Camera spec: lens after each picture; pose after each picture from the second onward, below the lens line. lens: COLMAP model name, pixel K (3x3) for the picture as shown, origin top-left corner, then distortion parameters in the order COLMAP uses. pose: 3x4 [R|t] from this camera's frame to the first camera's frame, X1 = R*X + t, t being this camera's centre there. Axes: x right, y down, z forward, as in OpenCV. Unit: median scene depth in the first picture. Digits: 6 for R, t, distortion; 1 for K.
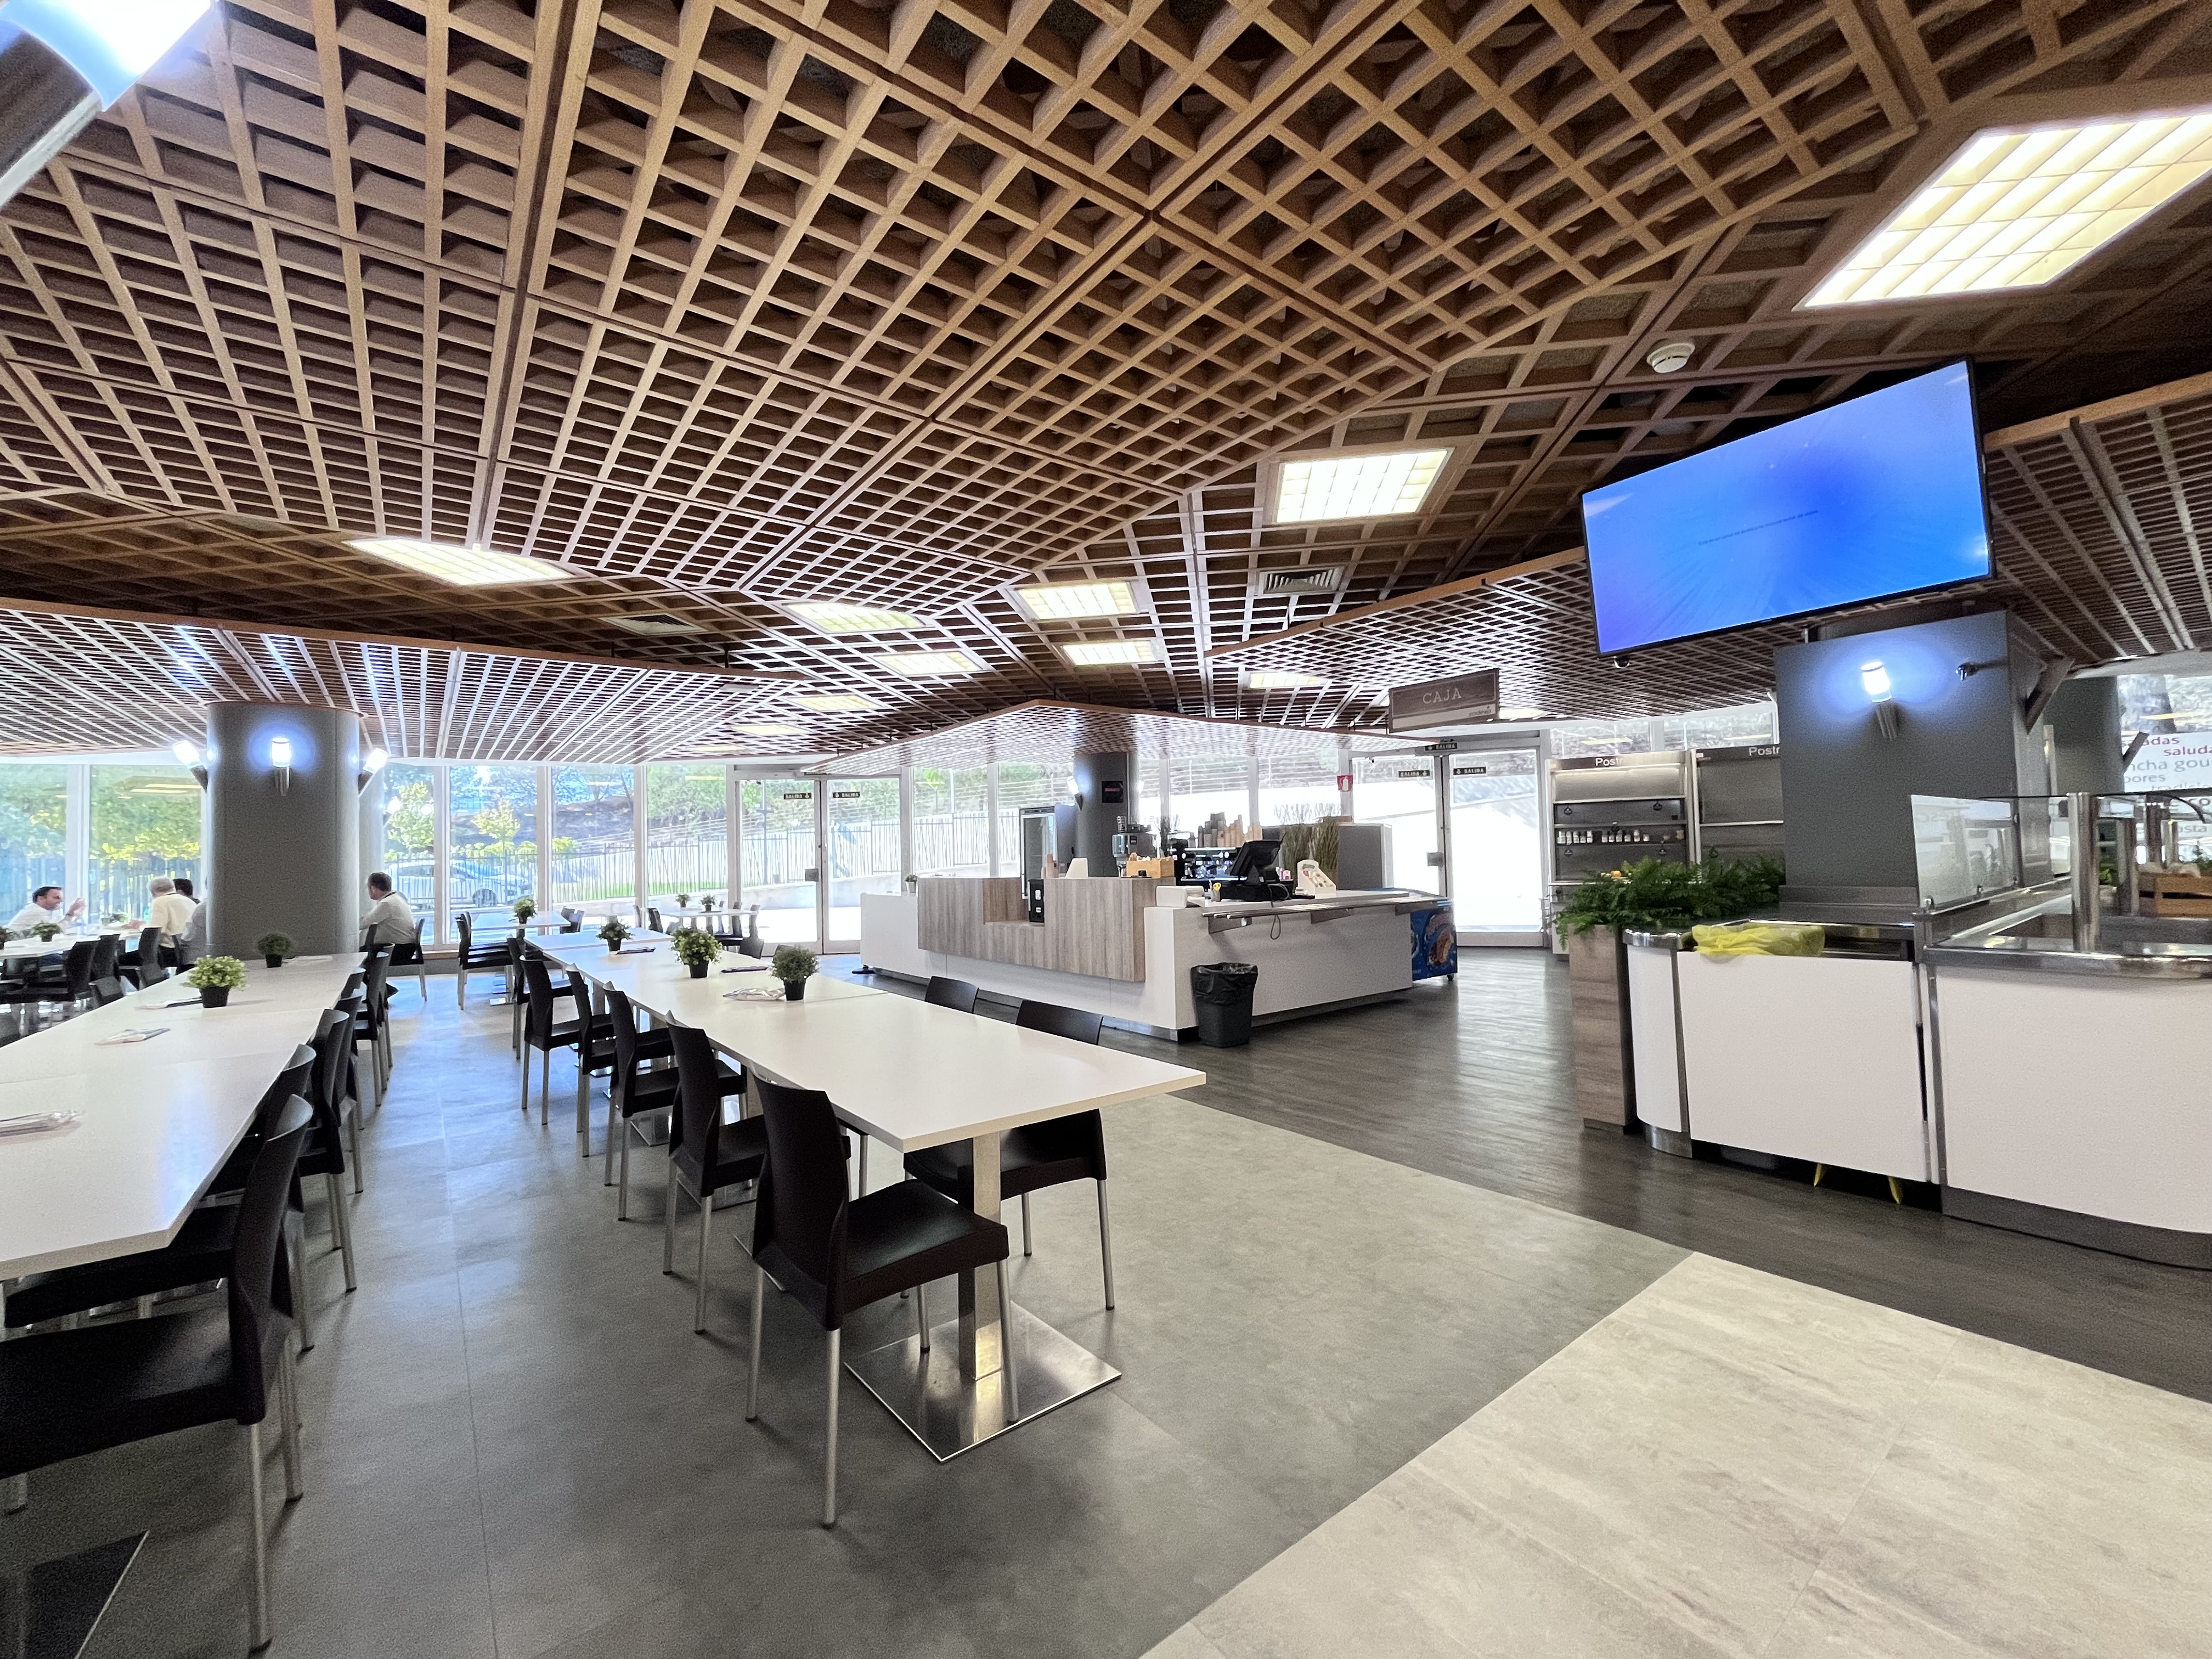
lens RADIAL K [[901.8, 0, 1102.0], [0, 901.8, 824.2], [0, 0, 1]] dist [-0.000891, 0.000249]
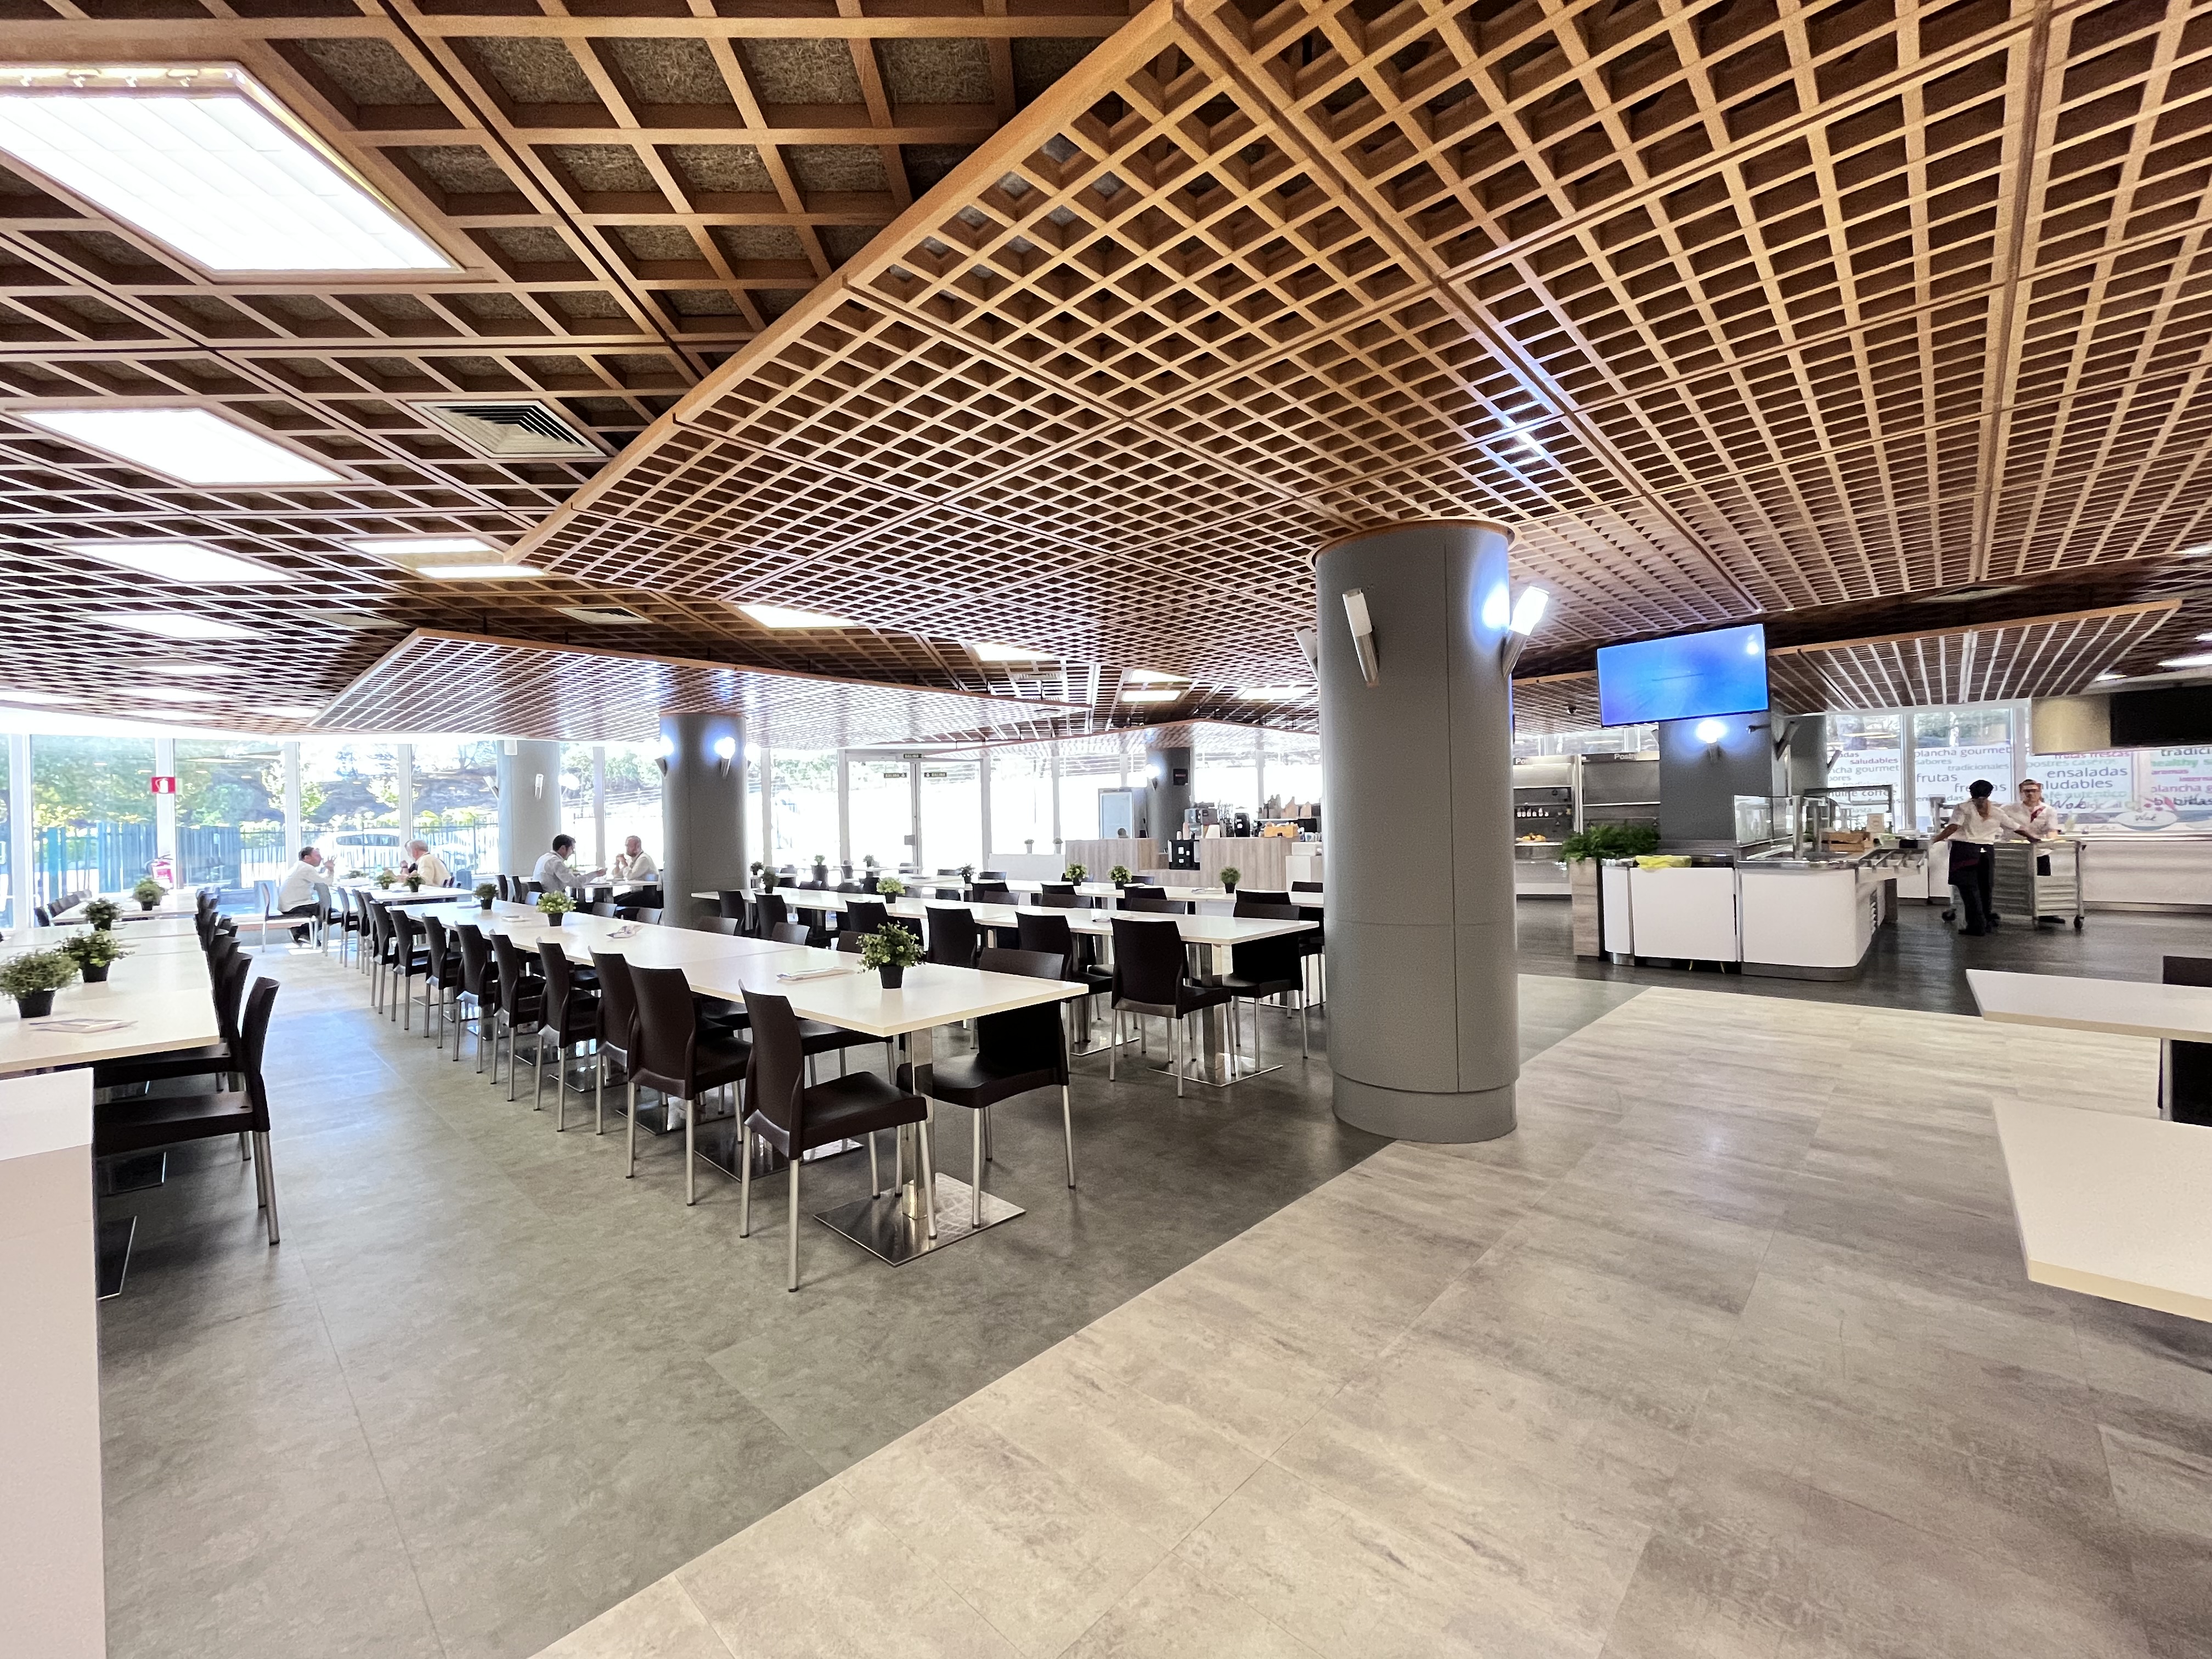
lens RADIAL K [[901.8, 0, 1097.4], [0, 901.8, 831.3], [0, 0, 1]] dist [-0.000891, 0.000249]
pose [[0.987519, 0.003150, 0.157468, -0.685170], [-0.008981, 0.999300, 0.036330, -0.006678], [-0.157243, -0.037291, 0.986856, -0.651757]]
